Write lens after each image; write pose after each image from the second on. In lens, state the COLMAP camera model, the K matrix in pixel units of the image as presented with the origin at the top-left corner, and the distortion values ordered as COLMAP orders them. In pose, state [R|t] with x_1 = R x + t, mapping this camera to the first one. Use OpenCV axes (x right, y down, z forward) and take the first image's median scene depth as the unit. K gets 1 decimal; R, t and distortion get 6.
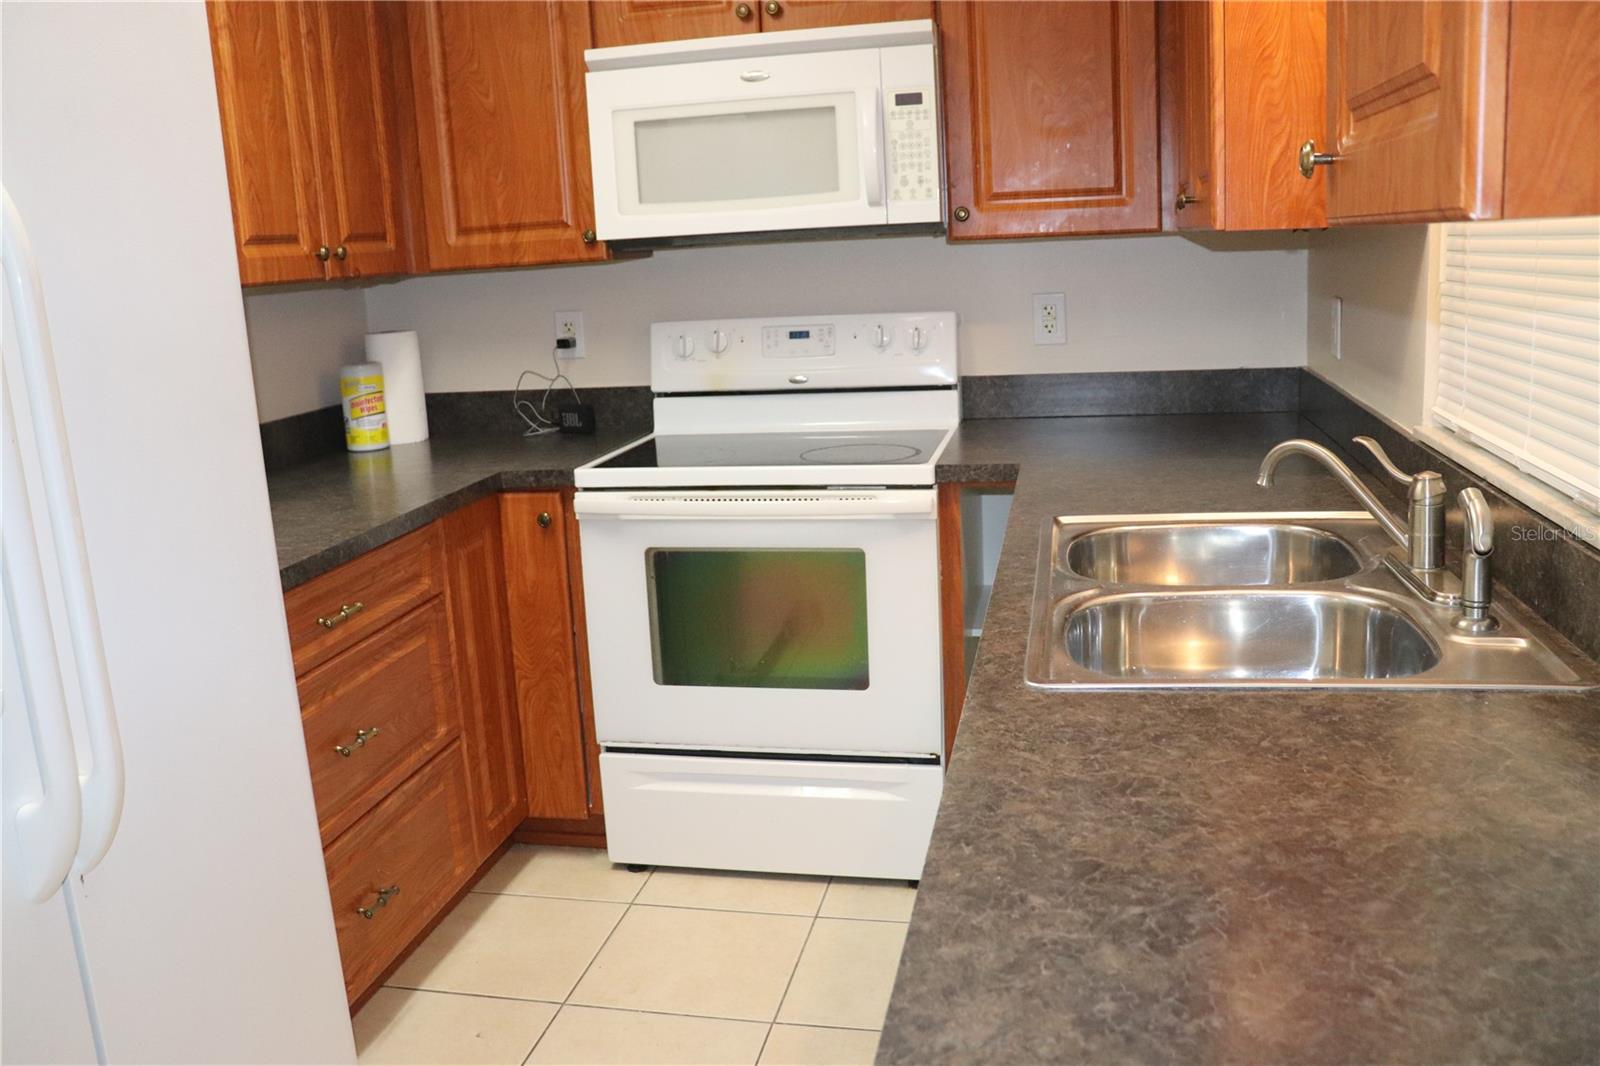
lens RADIAL K [[1340.7, 0, 800.0], [0, 1340.7, 533.0], [0, 0, 1]] dist [-0.176967, 0.170371]
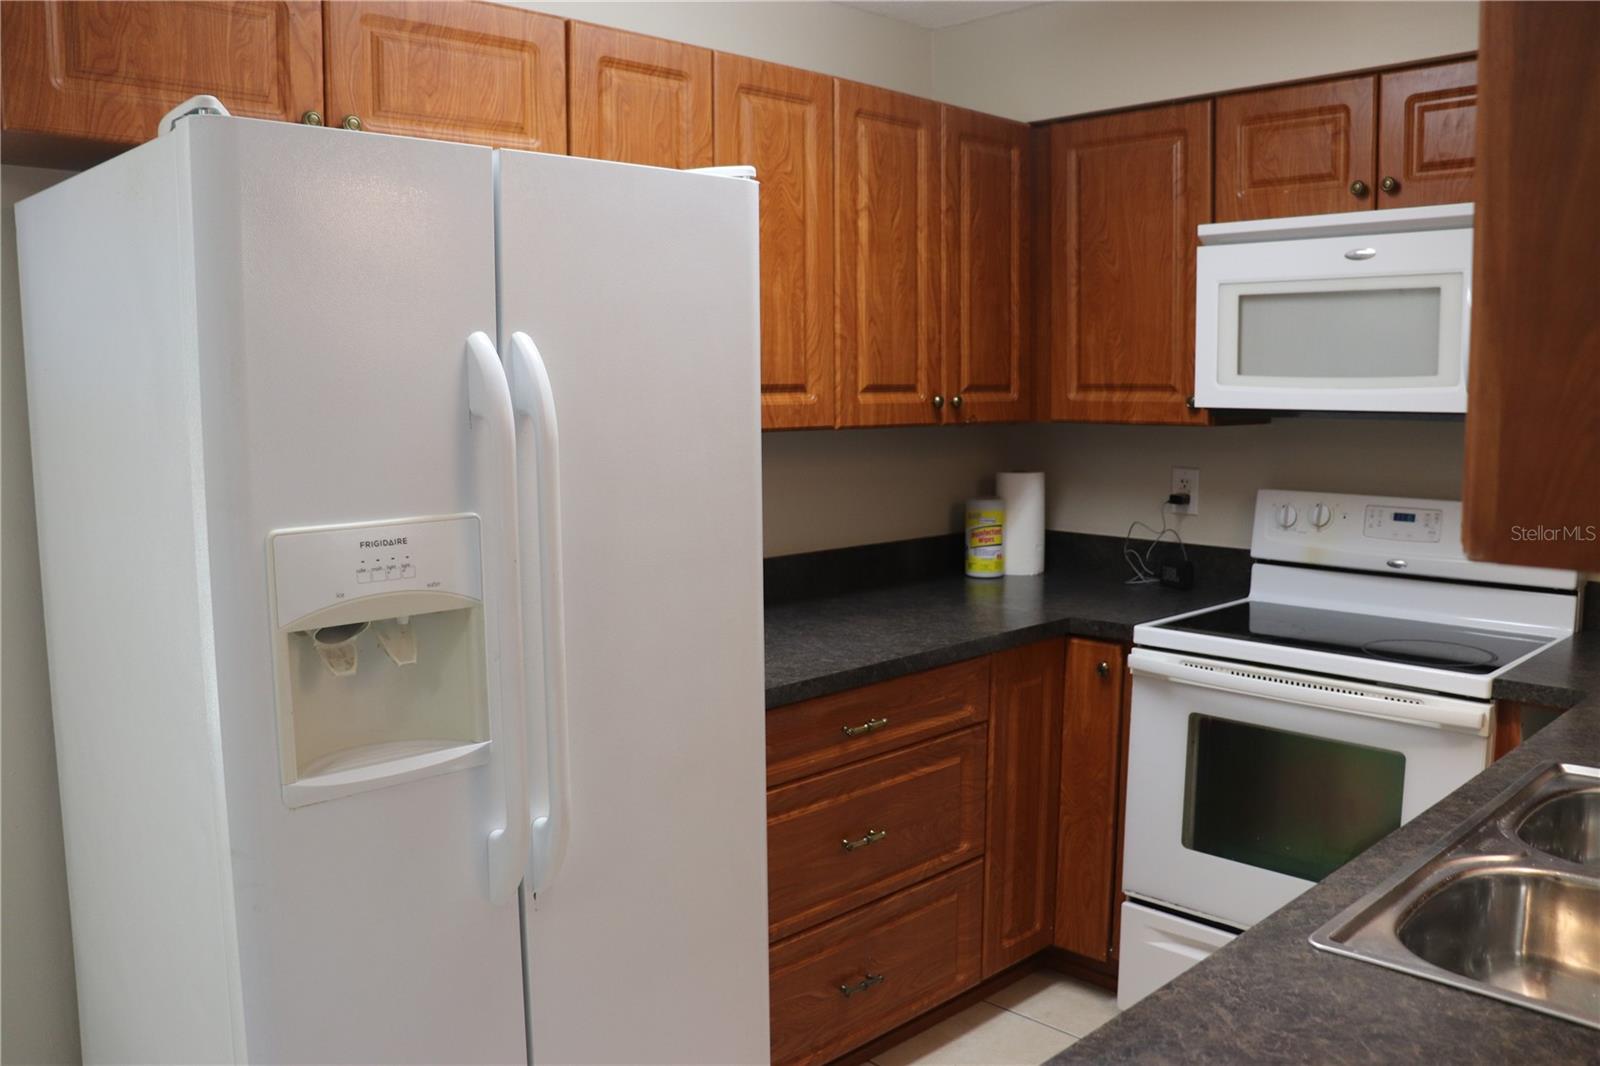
lens RADIAL K [[1314.9, 0, 800.0], [0, 1314.9, 533.0], [0, 0, 1]] dist [-0.180722, 0.164724]
pose [[0.832100, 0.110498, -0.543506, 0.152621], [-0.155751, 0.987074, -0.037776, -0.039232], [0.532307, 0.116085, 0.838555, 0.003427]]
